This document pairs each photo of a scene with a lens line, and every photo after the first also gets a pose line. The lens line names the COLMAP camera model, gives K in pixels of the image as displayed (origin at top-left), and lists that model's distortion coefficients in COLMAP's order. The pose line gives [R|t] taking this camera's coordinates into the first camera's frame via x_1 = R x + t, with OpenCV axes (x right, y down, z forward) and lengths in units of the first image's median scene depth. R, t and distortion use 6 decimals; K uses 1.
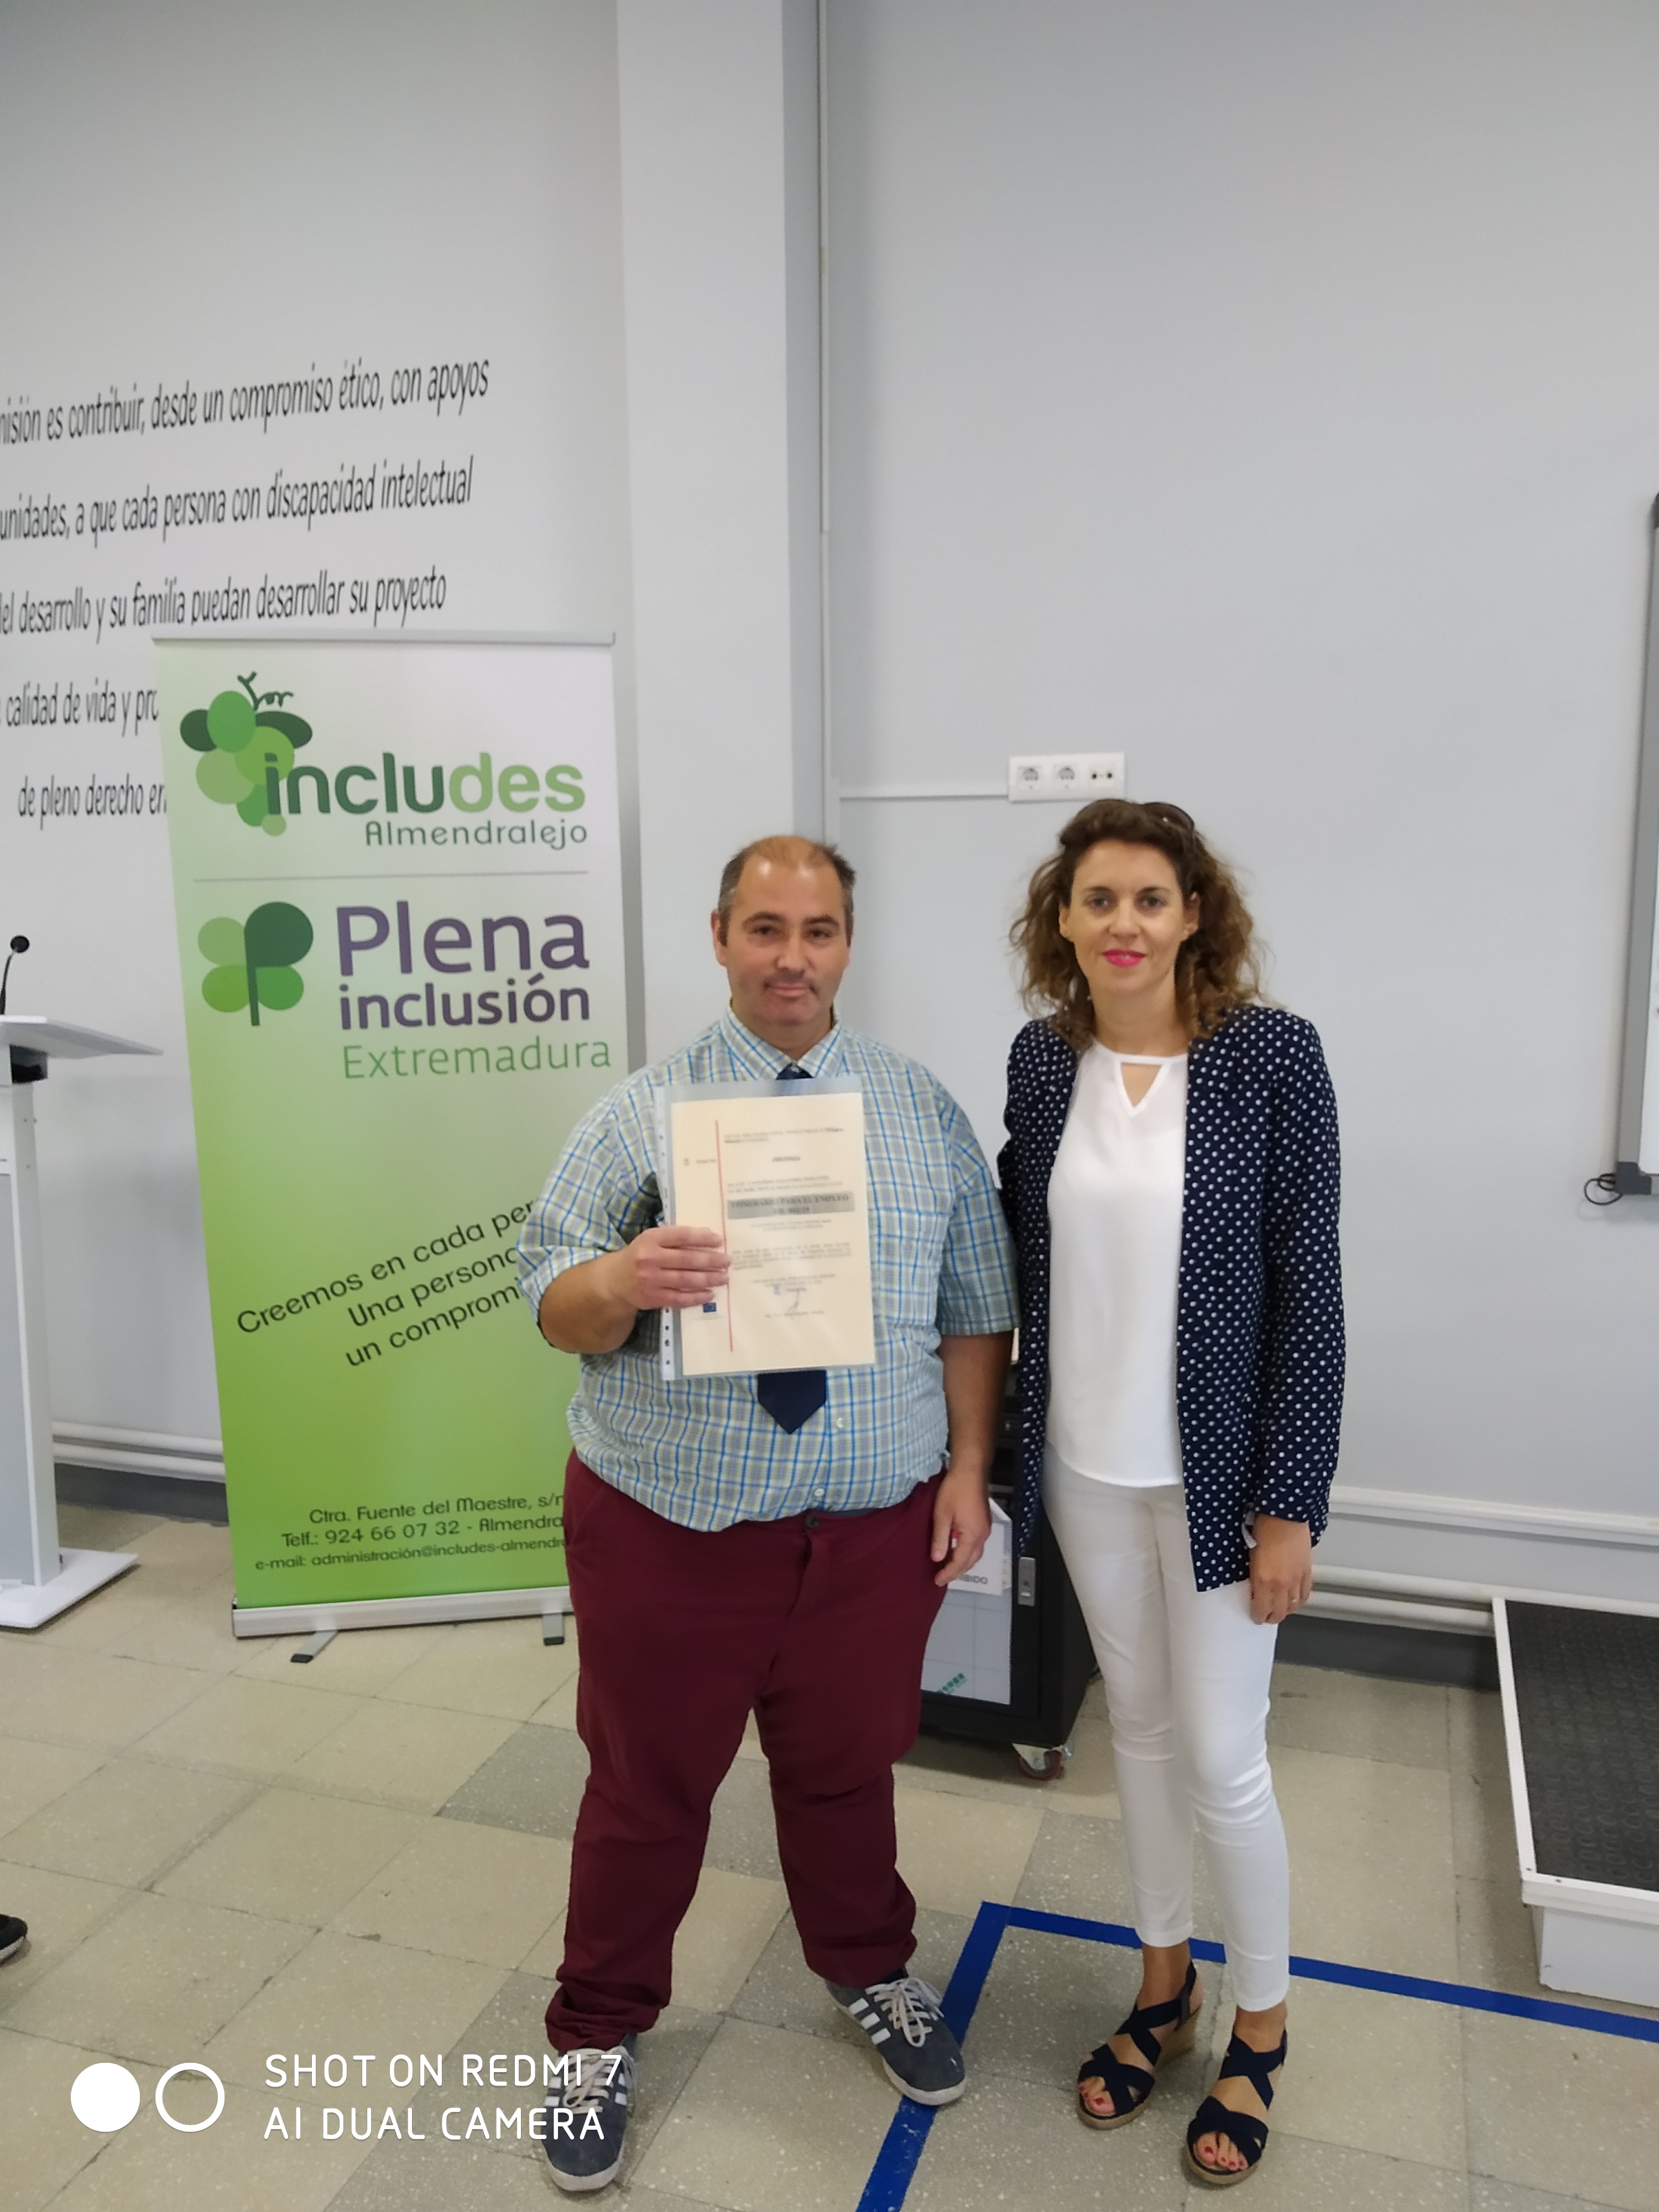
lens RADIAL K [[1788.1, 0, 819.1], [0, 1788.1, 1091.5], [0, 0, 1]] dist [0.014335, -0.043895]
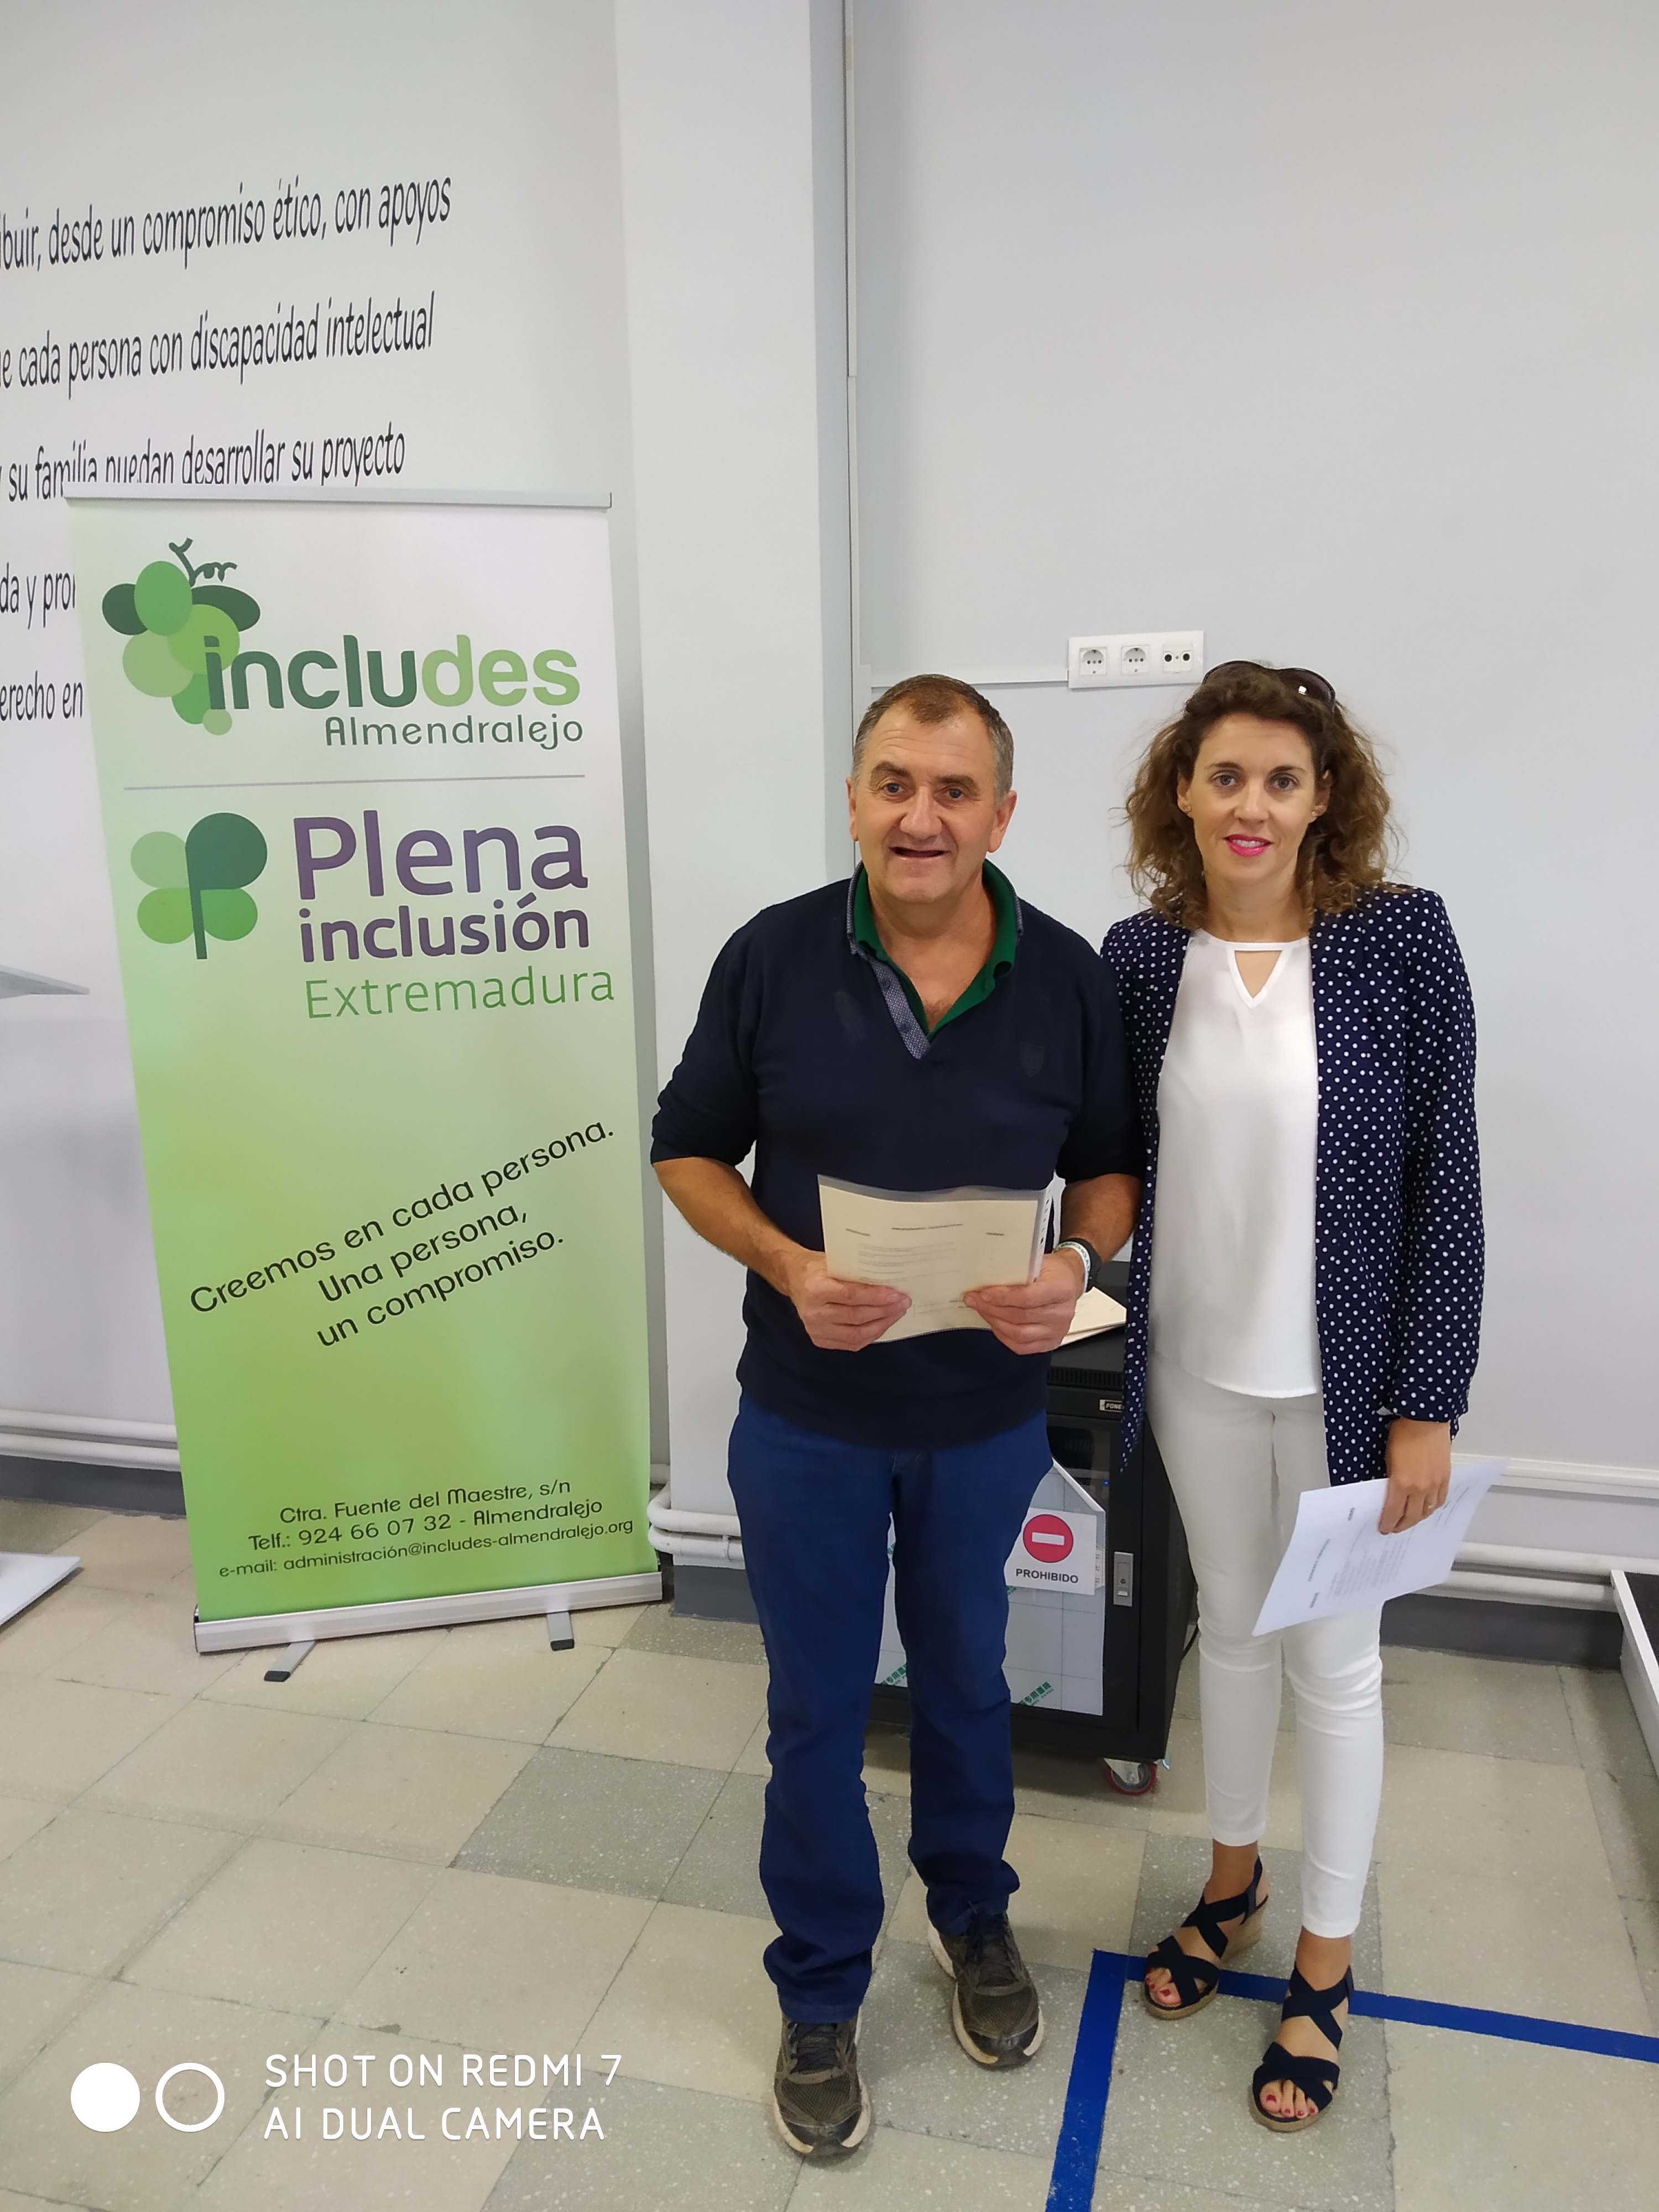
lens RADIAL K [[1768.9, 0, 830.4], [0, 1768.9, 1104.3], [0, 0, 1]] dist [-0.002048, -0.003071]
pose [[0.998383, -0.019141, 0.053525, -0.059093], [0.016614, 0.998744, 0.047265, -0.001959], [-0.054362, -0.046300, 0.997447, 0.130538]]
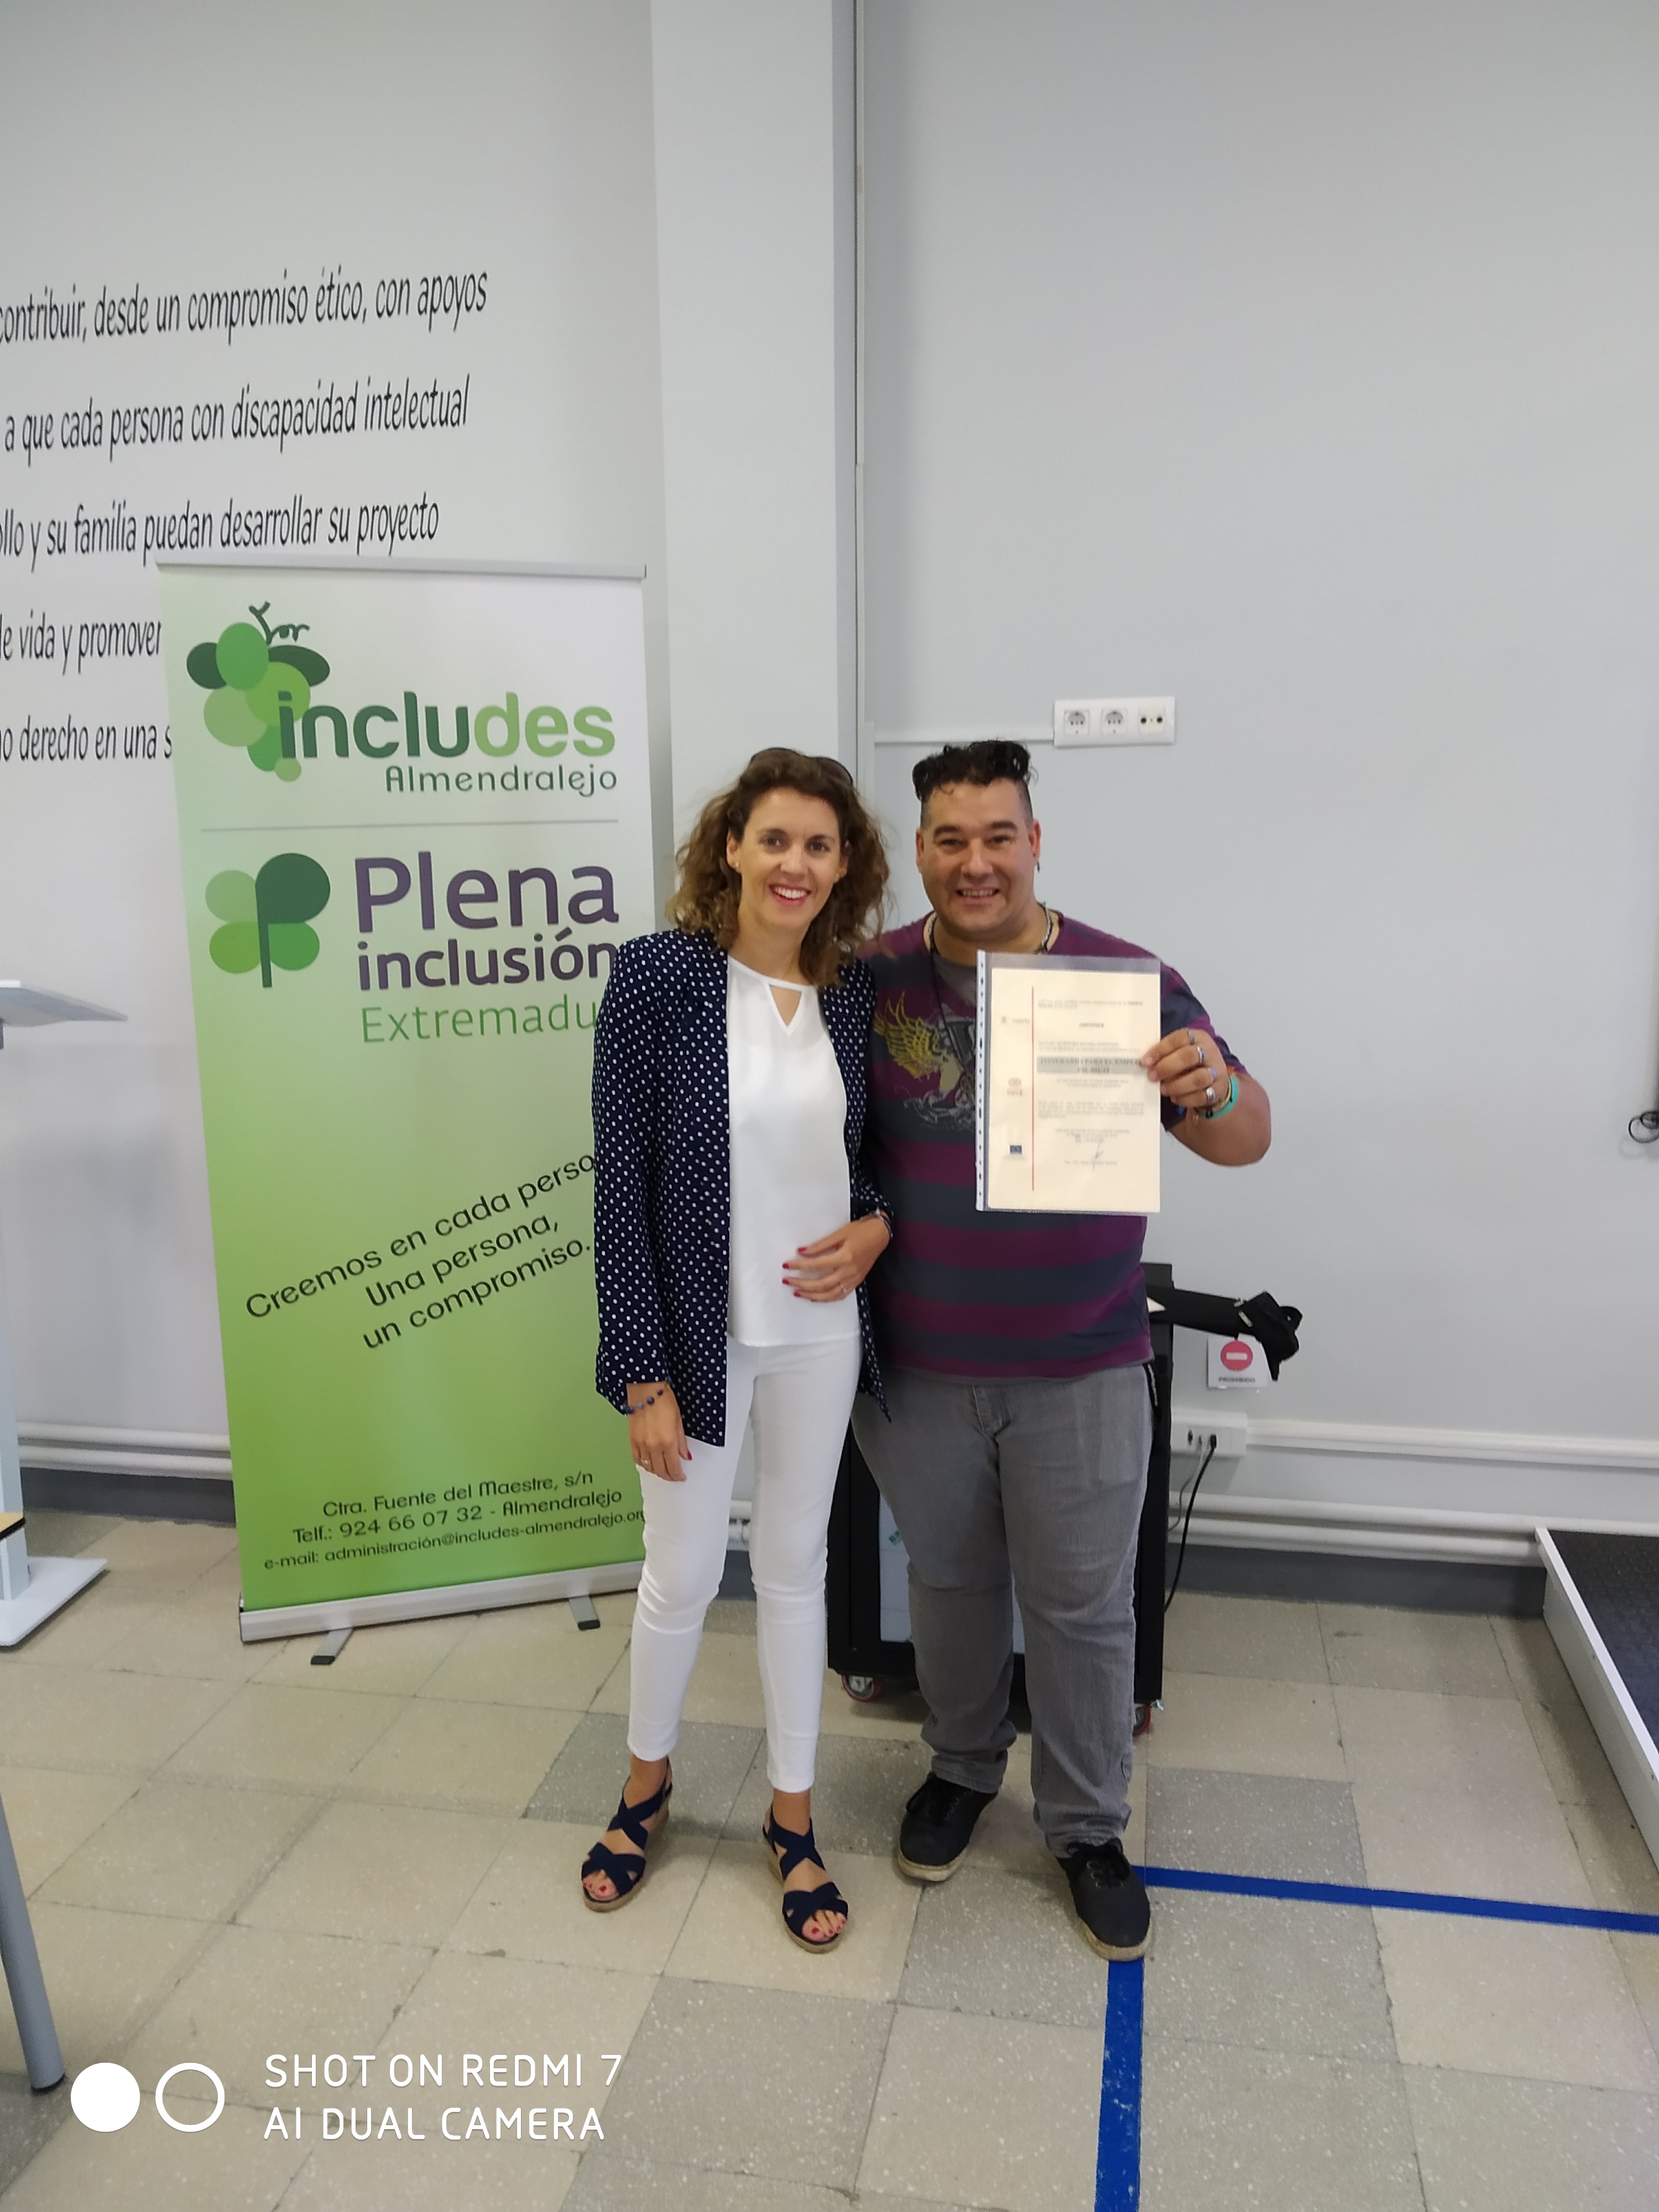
lens RADIAL K [[1777.5, 0, 837.0], [0, 1777.5, 1094.3], [0, 0, 1]] dist [0.011540, -0.035840]
pose [[0.990932, -0.021979, 0.132556, -0.142306], [0.018595, 0.999470, 0.026718, -0.000483], [-0.133073, -0.024011, 0.990815, 0.045833]]
